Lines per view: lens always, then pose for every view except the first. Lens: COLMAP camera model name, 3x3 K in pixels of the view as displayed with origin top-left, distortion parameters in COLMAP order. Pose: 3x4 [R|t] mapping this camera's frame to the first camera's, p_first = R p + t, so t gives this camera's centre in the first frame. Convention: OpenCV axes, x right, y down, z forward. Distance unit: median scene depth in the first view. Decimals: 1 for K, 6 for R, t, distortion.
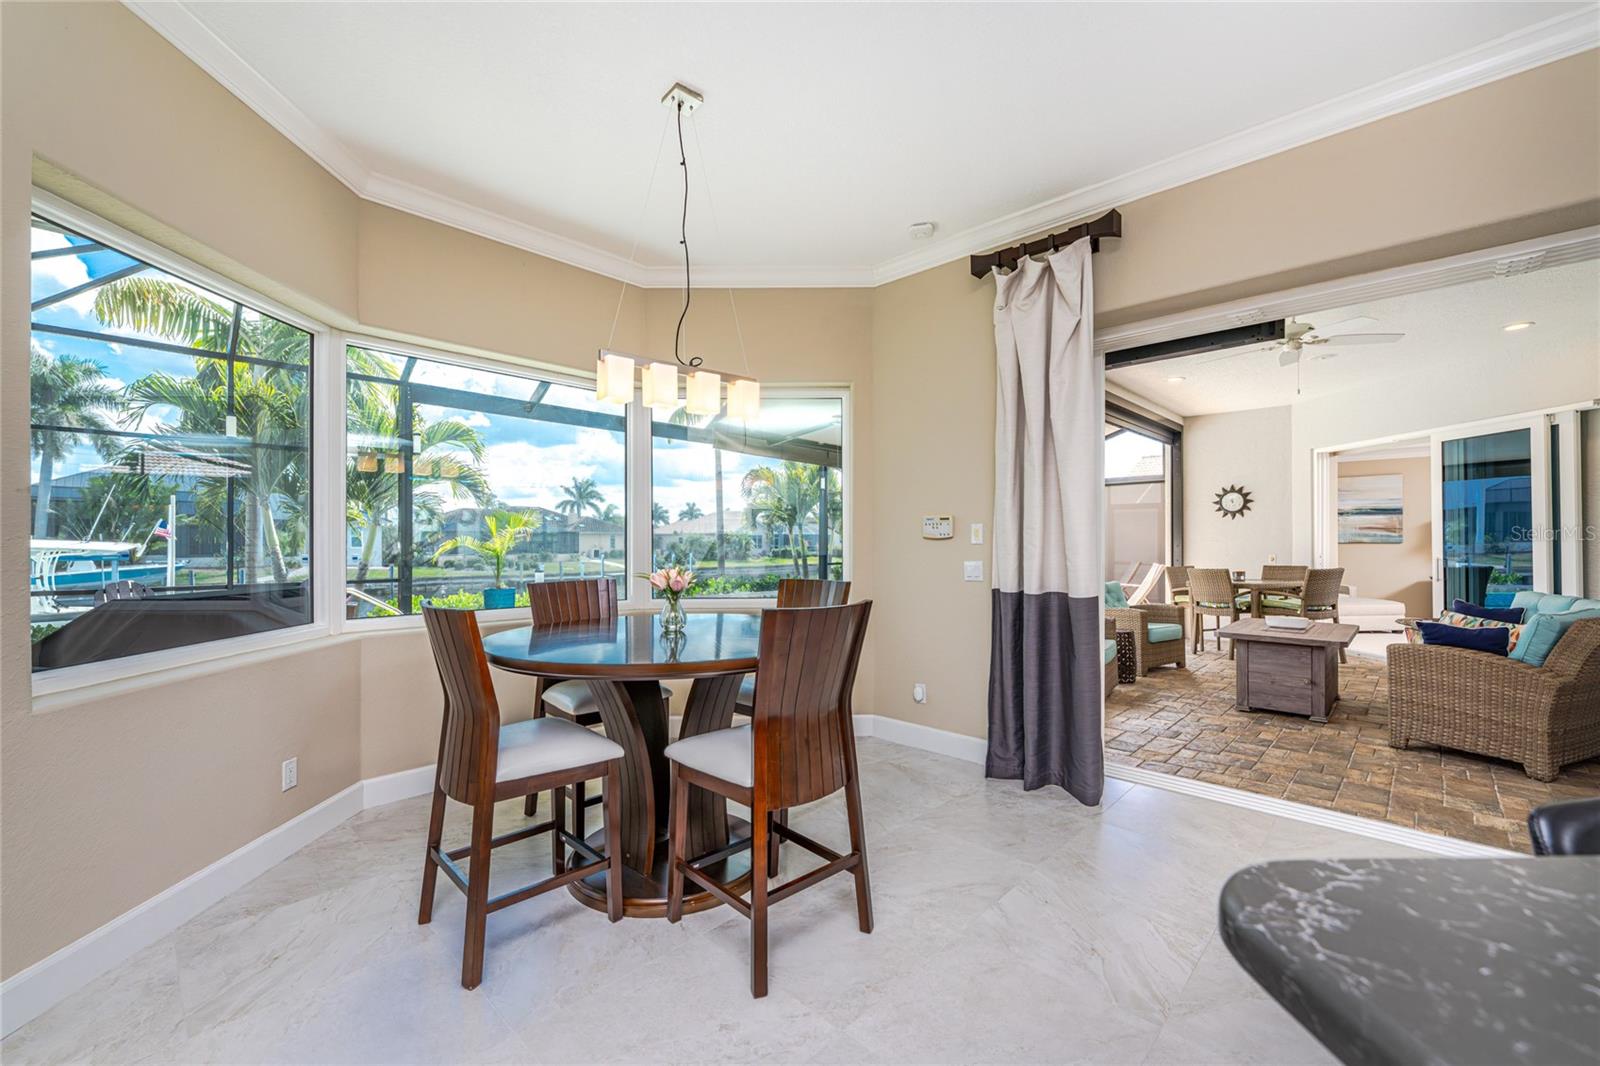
lens RADIAL K [[657.8, 0, 810.5], [0, 657.8, 540.4], [0, 0, 1]] dist [-0.000558, -0.000864]
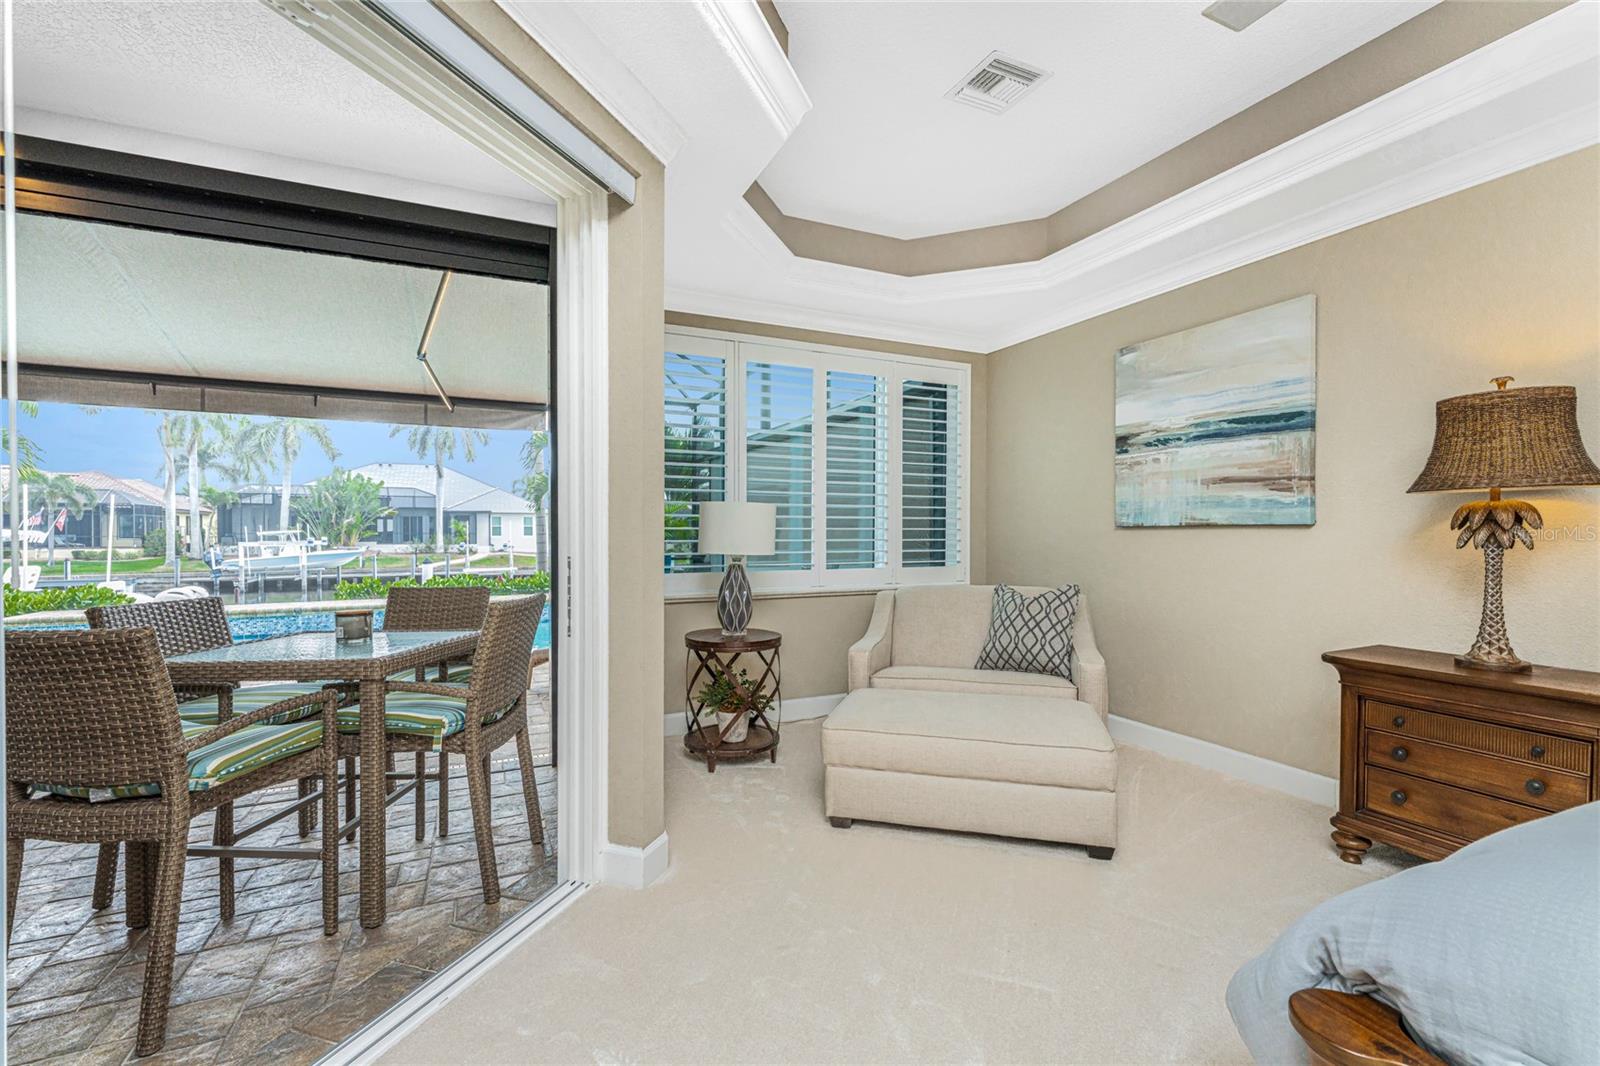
lens RADIAL K [[695.2, 0, 794.8], [0, 695.2, 534.7], [0, 0, 1]] dist [-0.001543, 0.000744]
pose [[0.935360, -0.000582, -0.353697, 0.780617], [0.002401, 0.999986, 0.004703, 0.006135], [0.353689, -0.005249, 0.935348, 0.611934]]
